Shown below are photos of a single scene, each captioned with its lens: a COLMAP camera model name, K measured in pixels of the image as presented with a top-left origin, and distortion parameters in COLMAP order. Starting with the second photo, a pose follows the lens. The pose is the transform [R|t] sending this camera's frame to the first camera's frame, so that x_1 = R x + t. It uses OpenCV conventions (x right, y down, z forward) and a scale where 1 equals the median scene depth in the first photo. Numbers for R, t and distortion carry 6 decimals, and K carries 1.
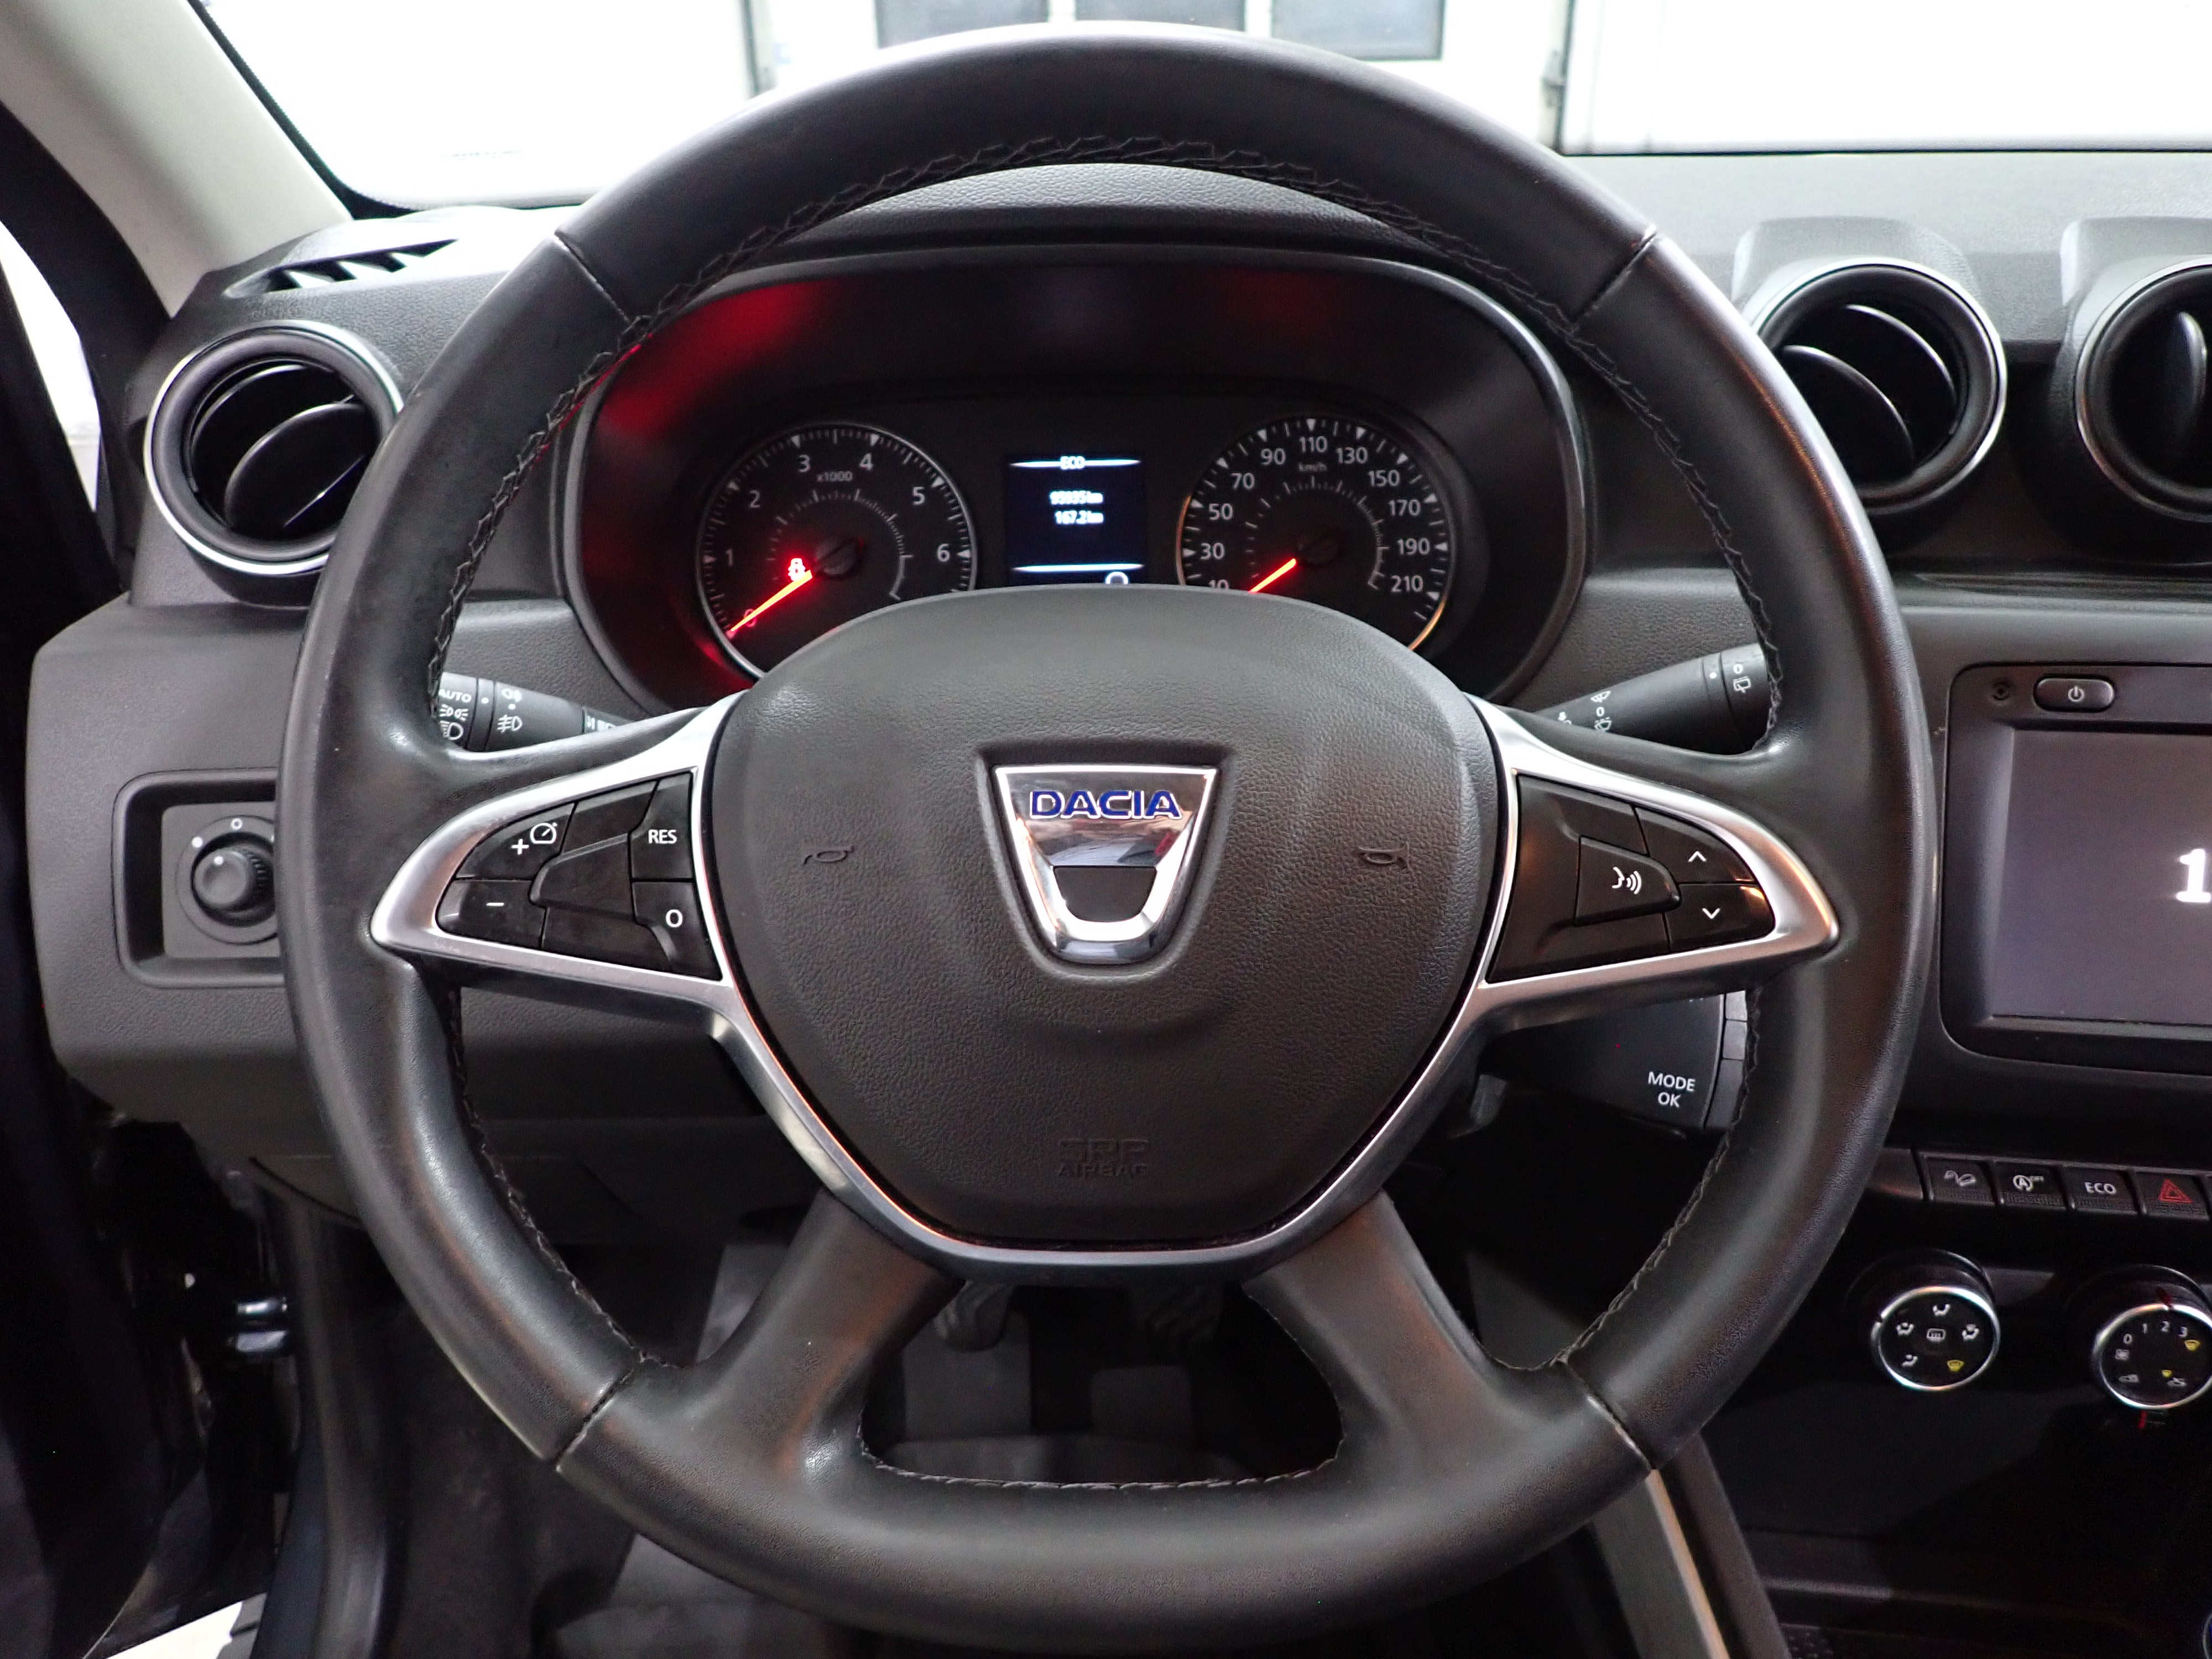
lens RADIAL K [[1633.8, 0, 1090.1], [0, 1633.8, 822.7], [0, 0, 1]] dist [-0.009403, 0.002612]
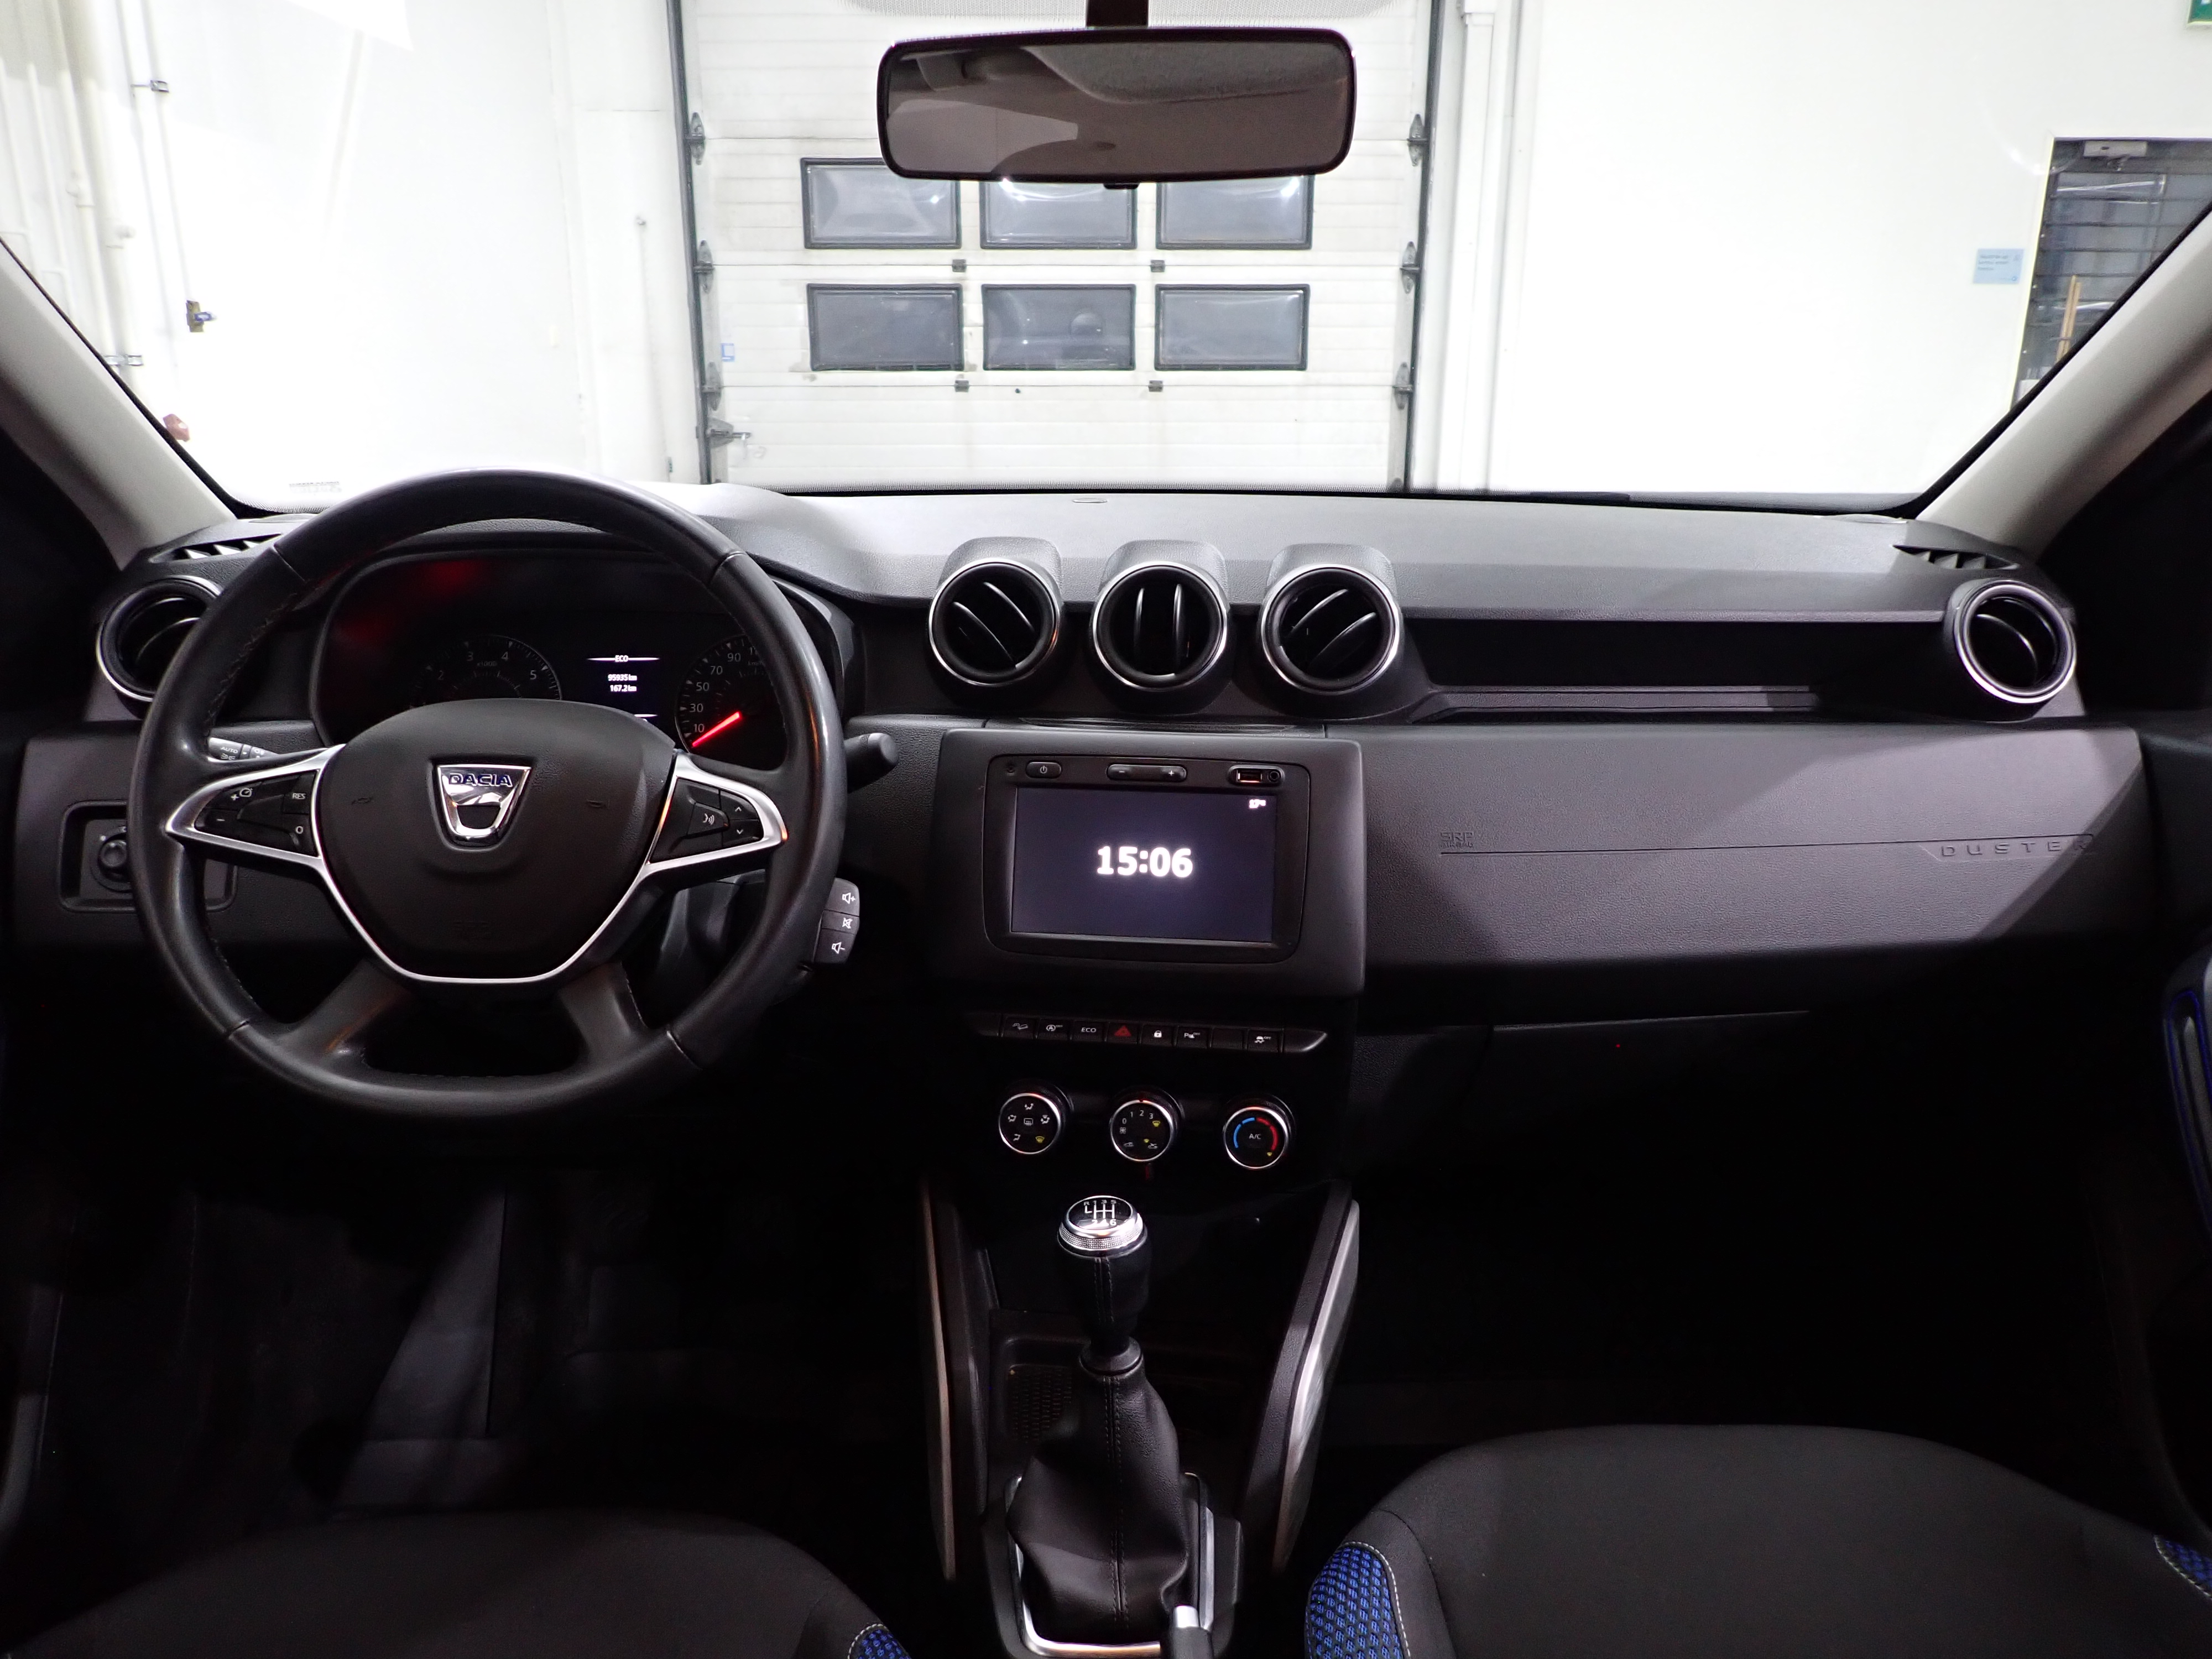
lens RADIAL K [[1633.8, 0, 1123.8], [0, 1633.8, 822.9], [0, 0, 1]] dist [-0.009403, 0.002612]
pose [[0.999467, 0.016203, 0.028335, 0.600437], [-0.011746, 0.988474, -0.150932, 0.271968], [-0.030454, 0.150518, 0.988138, -0.935686]]
